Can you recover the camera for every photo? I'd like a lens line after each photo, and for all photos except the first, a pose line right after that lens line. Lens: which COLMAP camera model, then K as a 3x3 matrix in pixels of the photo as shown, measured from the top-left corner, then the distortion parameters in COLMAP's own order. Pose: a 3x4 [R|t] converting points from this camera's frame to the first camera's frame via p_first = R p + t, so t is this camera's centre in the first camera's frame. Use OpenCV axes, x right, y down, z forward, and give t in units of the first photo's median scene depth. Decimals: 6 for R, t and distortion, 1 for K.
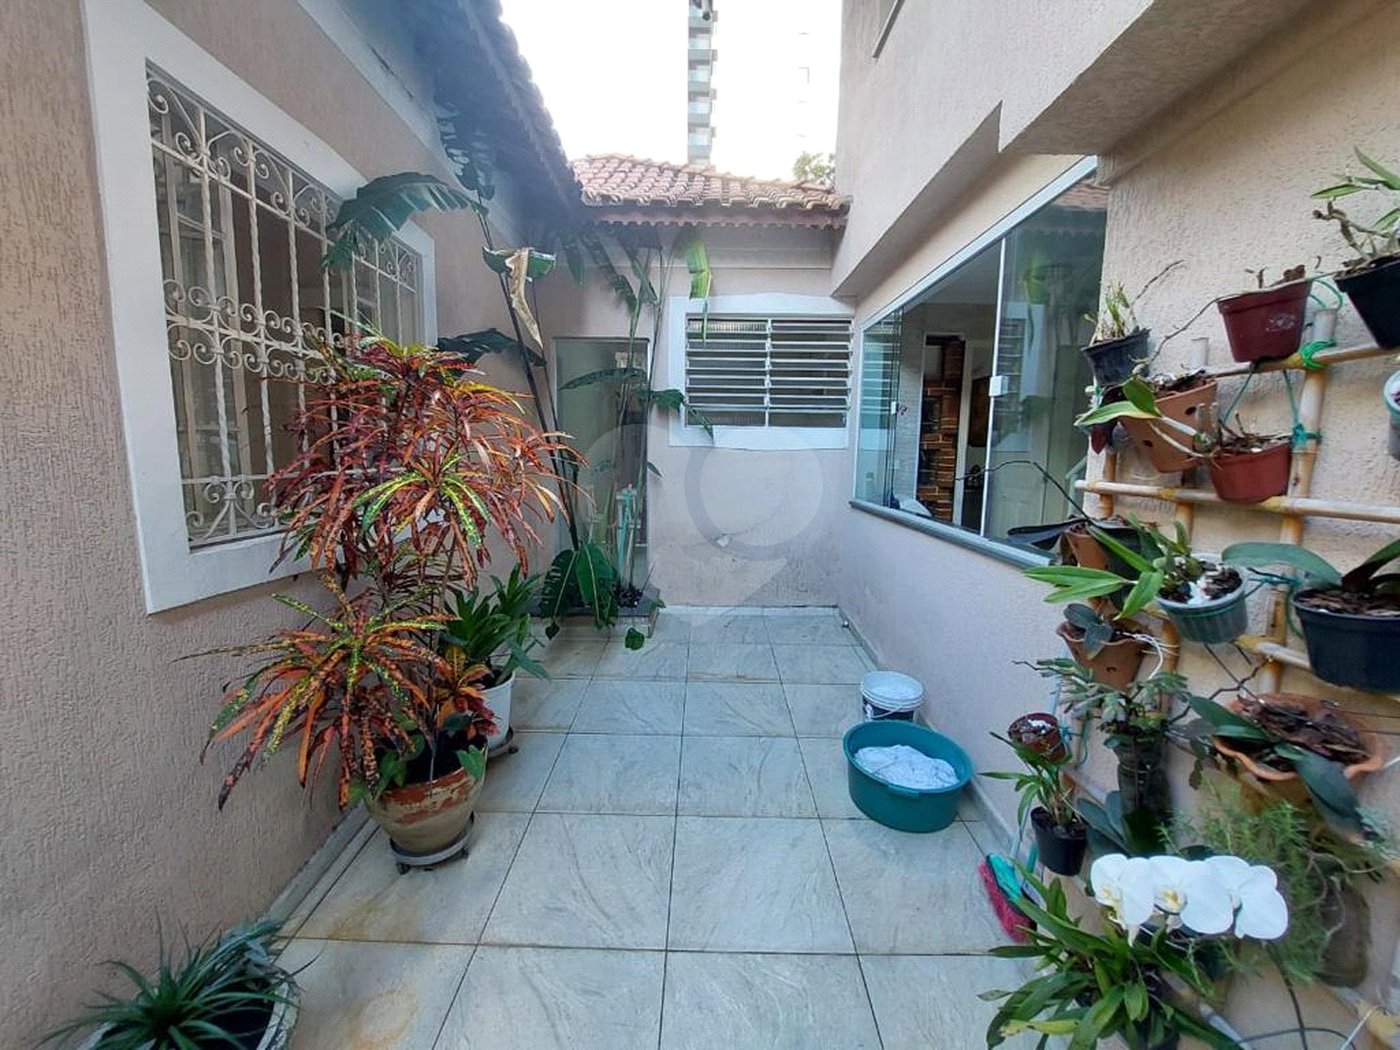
lens RADIAL K [[553.3, 0, 700.6], [0, 553.3, 521.1], [0, 0, 1]] dist [-0.018550, 0.000893]
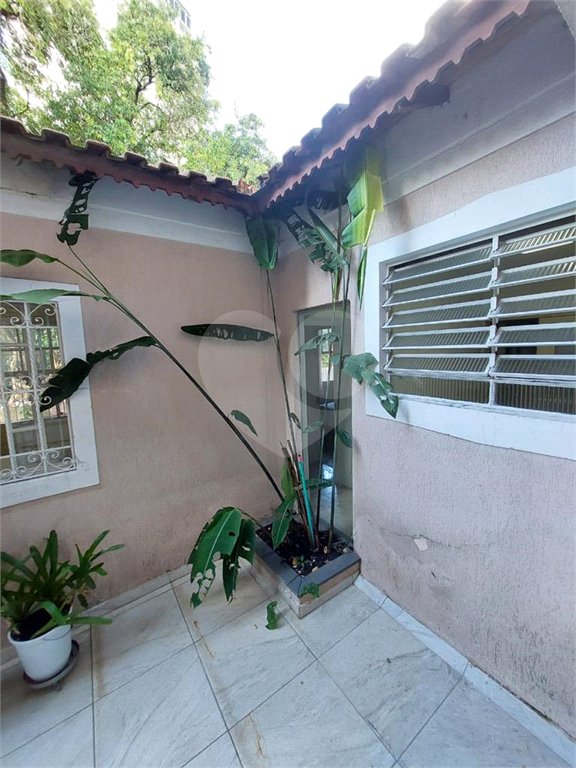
lens RADIAL K [[303.5, 0, 291.2], [0, 303.5, 384.2], [0, 0, 1]] dist [-0.018550, 0.000893]
pose [[0.566842, 0.061748, -0.821509, 0.284315], [-0.064273, 0.997462, 0.030625, -0.197874], [0.821315, 0.035441, 0.569372, 0.631626]]
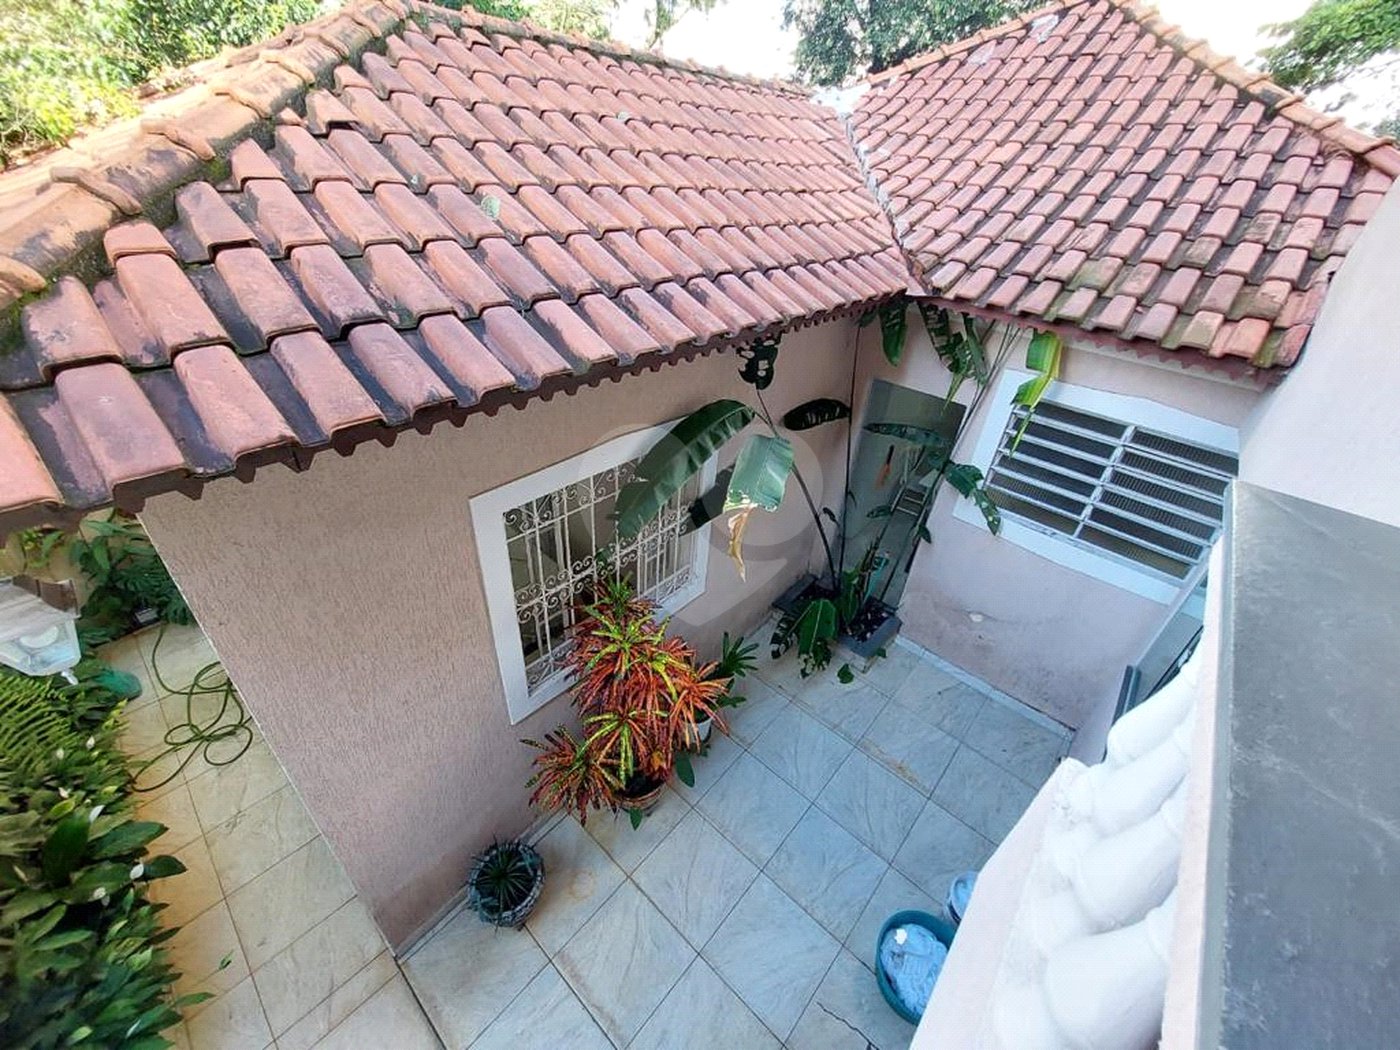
lens RADIAL K [[553.3, 0, 700.6], [0, 553.3, 521.1], [0, 0, 1]] dist [-0.018550, 0.000893]
pose [[0.748239, 0.396713, -0.531749, 0.132731], [-0.143337, 0.879254, 0.454277, -0.514131], [0.647760, -0.263688, 0.714756, 0.028920]]
